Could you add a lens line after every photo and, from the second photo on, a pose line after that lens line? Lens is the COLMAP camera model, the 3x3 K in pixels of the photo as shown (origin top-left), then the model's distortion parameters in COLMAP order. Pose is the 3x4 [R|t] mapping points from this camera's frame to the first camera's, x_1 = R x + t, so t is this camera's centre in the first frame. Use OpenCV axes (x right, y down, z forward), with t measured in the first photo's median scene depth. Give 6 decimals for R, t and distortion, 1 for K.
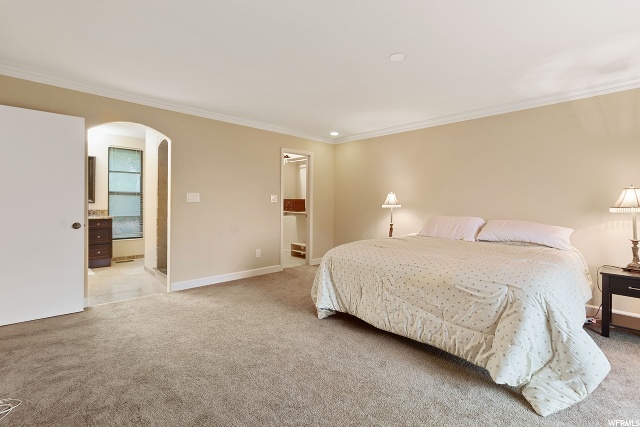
lens RADIAL K [[294.8, 0, 320.7], [0, 294.8, 208.8], [0, 0, 1]] dist [0.000877, 0.000017]
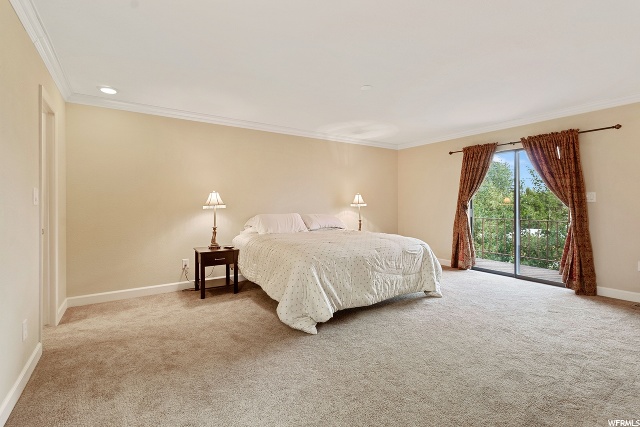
lens RADIAL K [[294.8, 0, 320.1], [0, 294.8, 212.4], [0, 0, 1]] dist [0.000877, 0.000017]
pose [[0.159359, -0.041158, 0.986362, -0.928947], [0.025281, 0.998973, 0.037599, -0.028512], [-0.986897, 0.018945, 0.160236, 0.901640]]
